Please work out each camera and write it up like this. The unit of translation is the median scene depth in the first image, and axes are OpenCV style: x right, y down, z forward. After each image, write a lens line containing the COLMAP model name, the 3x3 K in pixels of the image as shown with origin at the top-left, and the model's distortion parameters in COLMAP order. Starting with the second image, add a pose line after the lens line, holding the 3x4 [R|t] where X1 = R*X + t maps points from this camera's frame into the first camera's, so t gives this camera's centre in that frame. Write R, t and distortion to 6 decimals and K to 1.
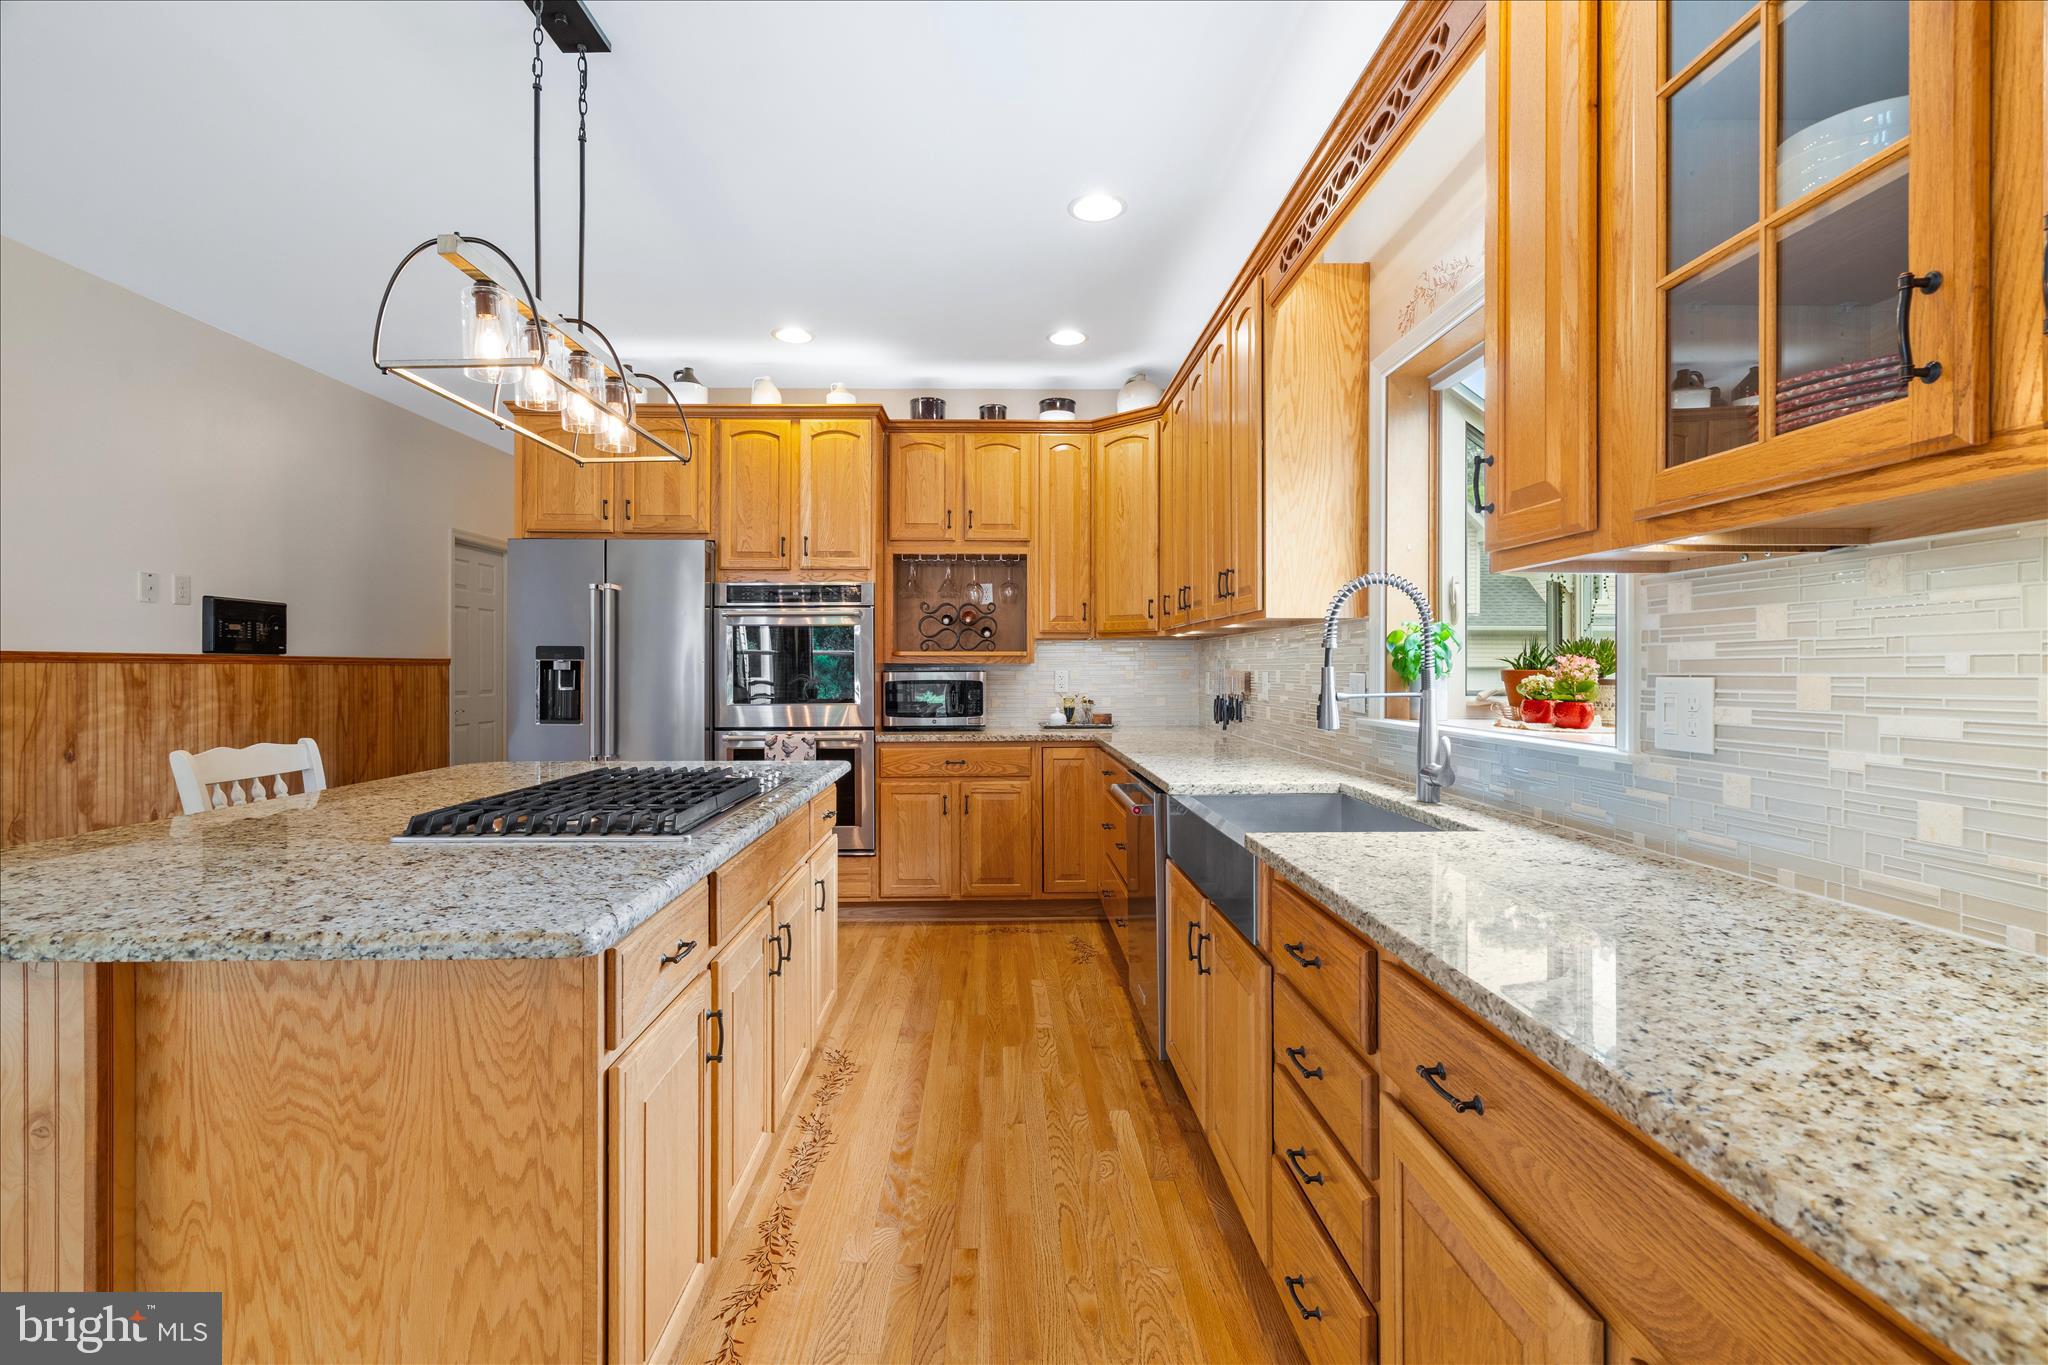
lens RADIAL K [[930.8, 0, 1002.9], [0, 930.8, 668.3], [0, 0, 1]] dist [-0.001871, 0.001671]
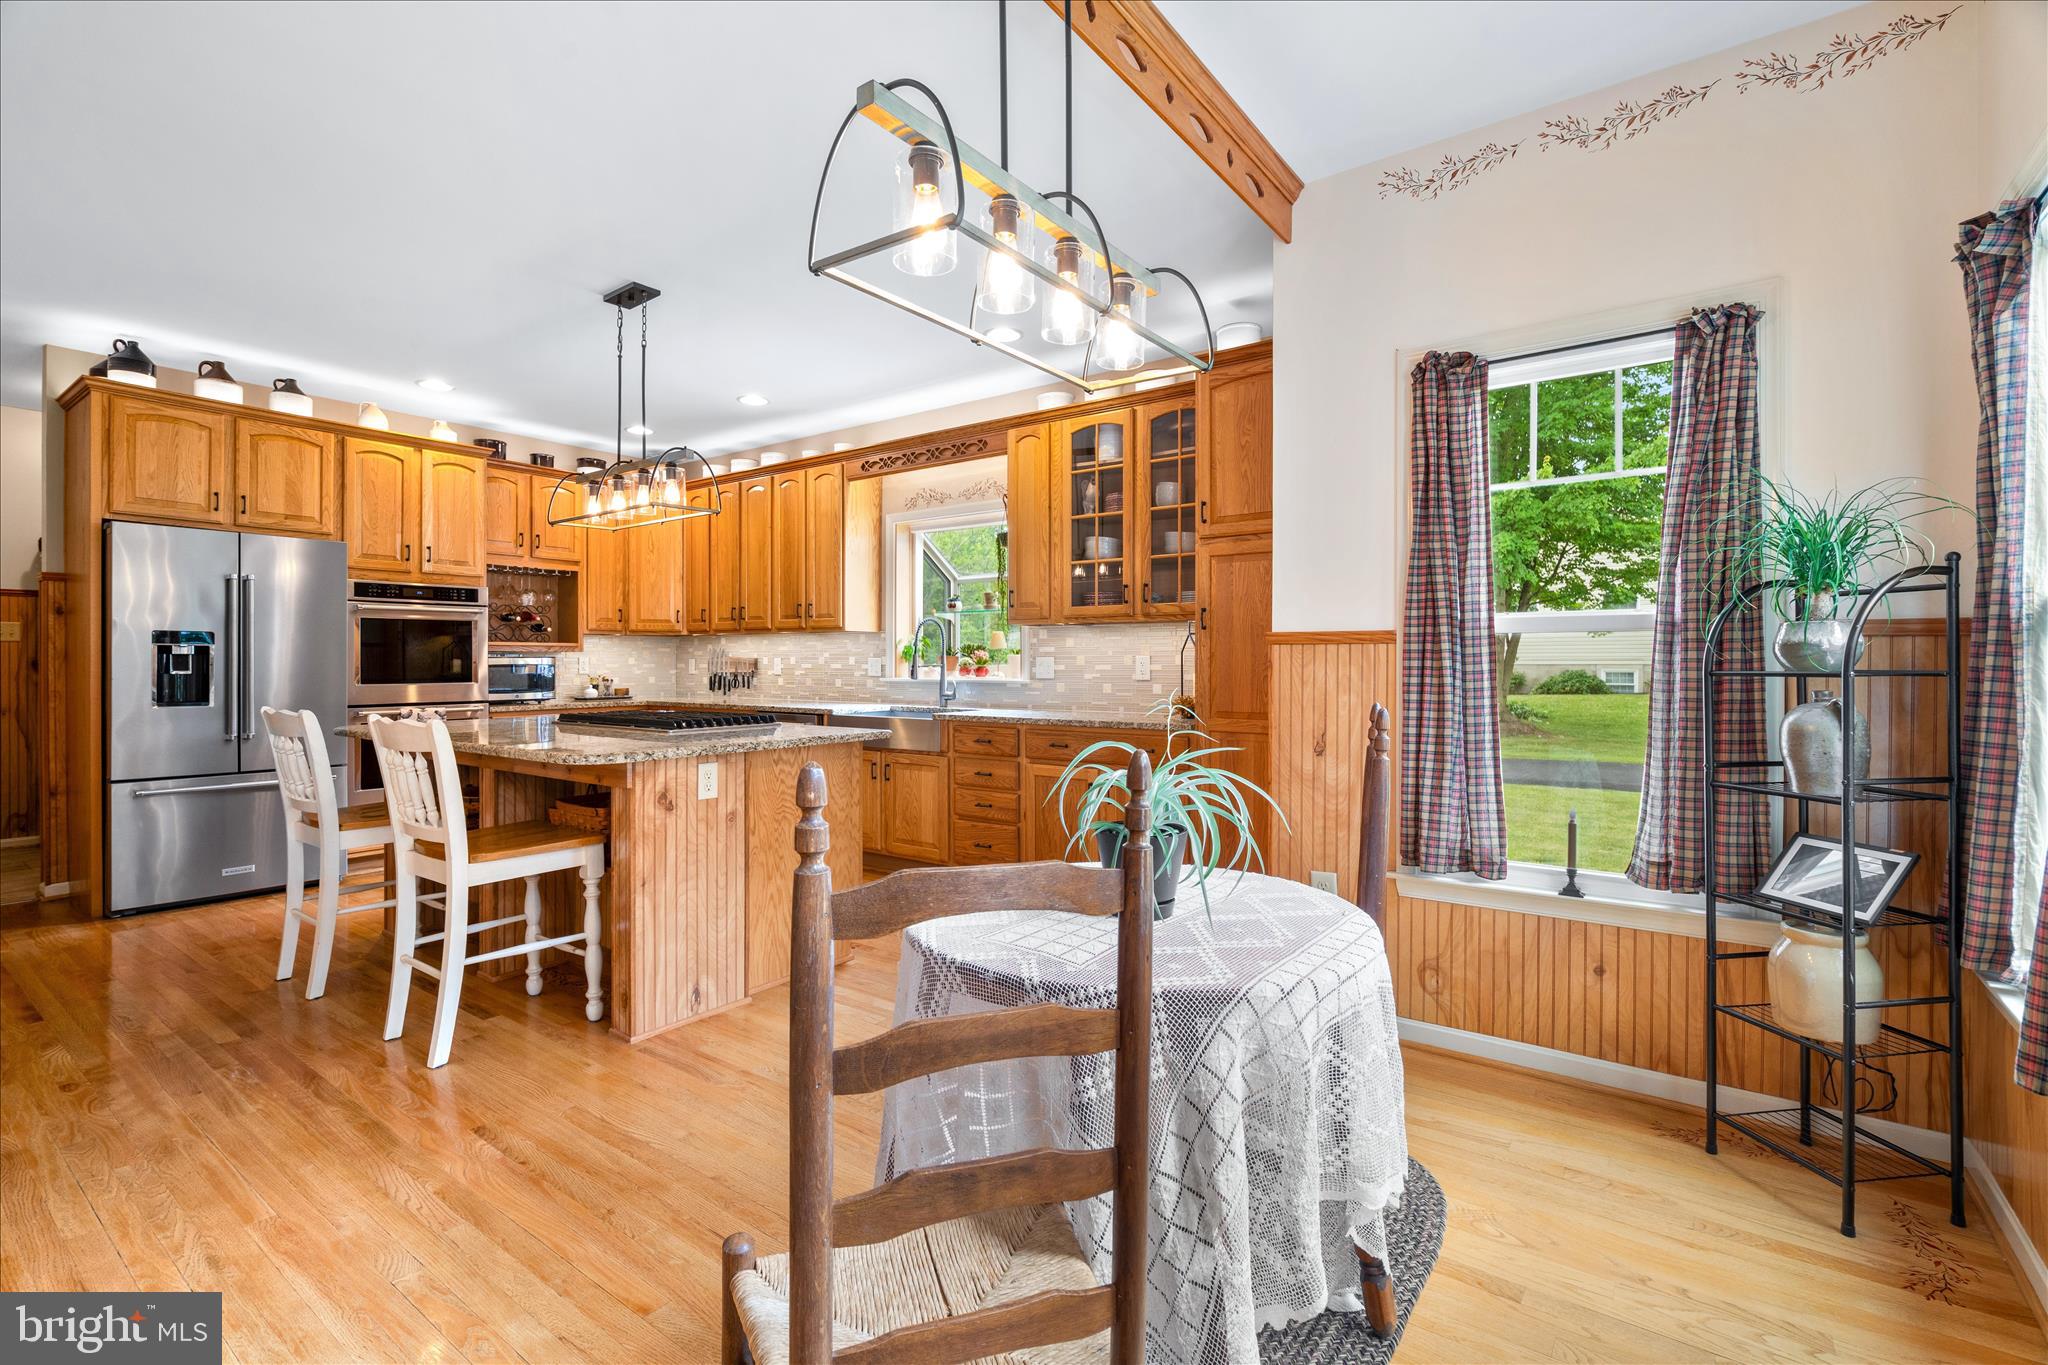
lens RADIAL K [[930.8, 0, 1015.2], [0, 930.8, 665.1], [0, 0, 1]] dist [-0.001871, 0.001671]
pose [[0.605650, -0.001925, 0.795729, -0.968799], [-0.000218, 0.999997, 0.002585, 0.014078], [-0.795731, -0.001739, 0.605647, -0.470533]]
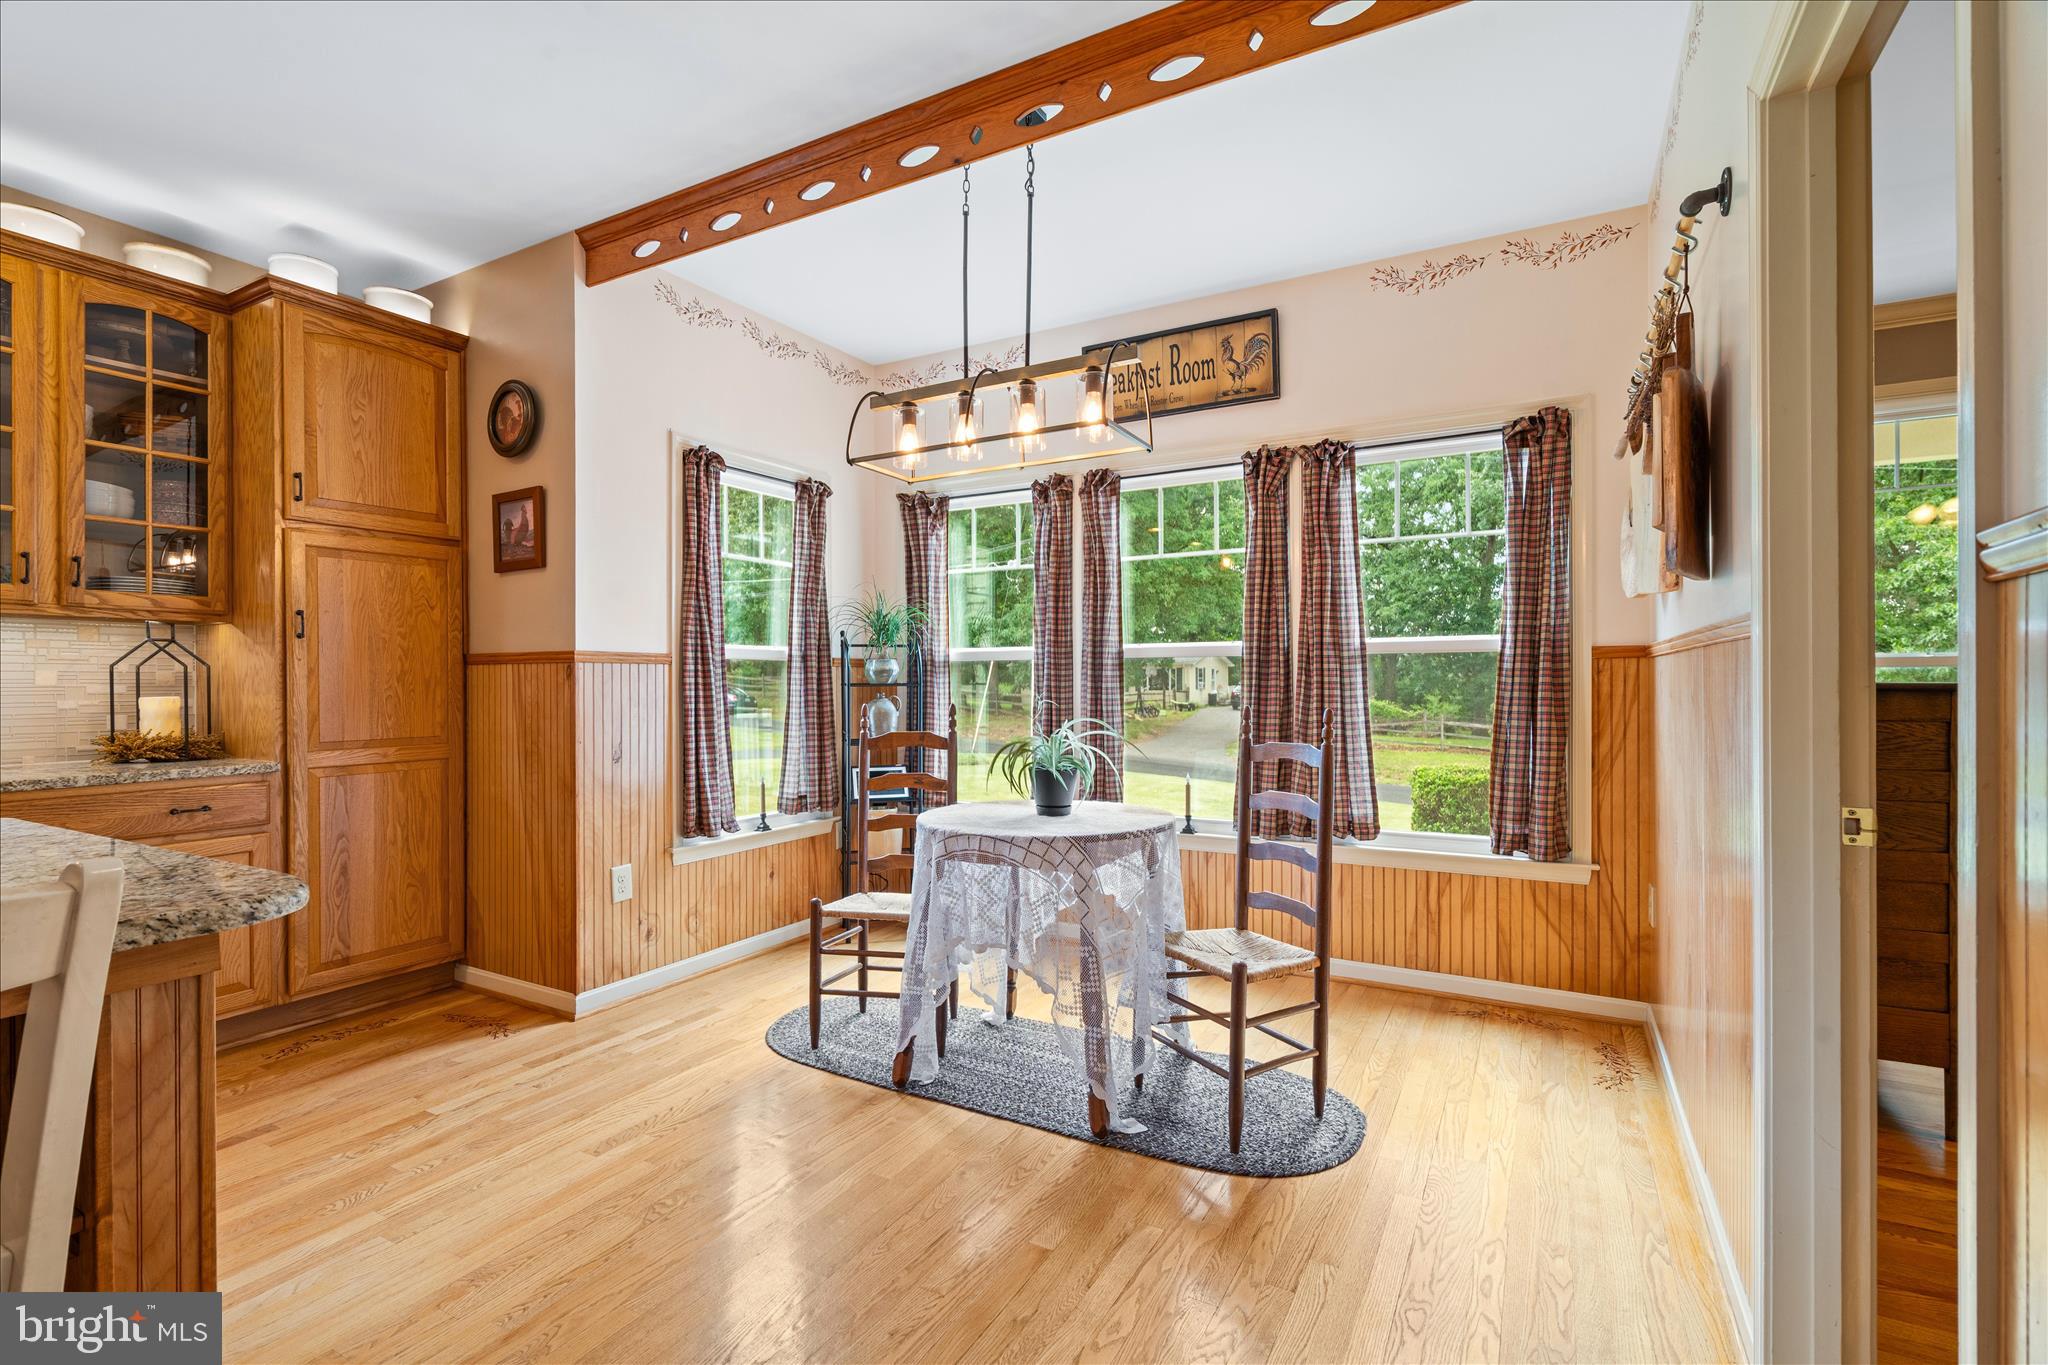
lens RADIAL K [[930.8, 0, 1034.3], [0, 930.8, 681.7], [0, 0, 1]] dist [-0.001871, 0.001671]
pose [[-0.868601, 0.002327, 0.495507, -0.967422], [0.003424, 0.999993, 0.001306, 0.016026], [-0.495500, 0.002830, -0.868603, 0.518894]]
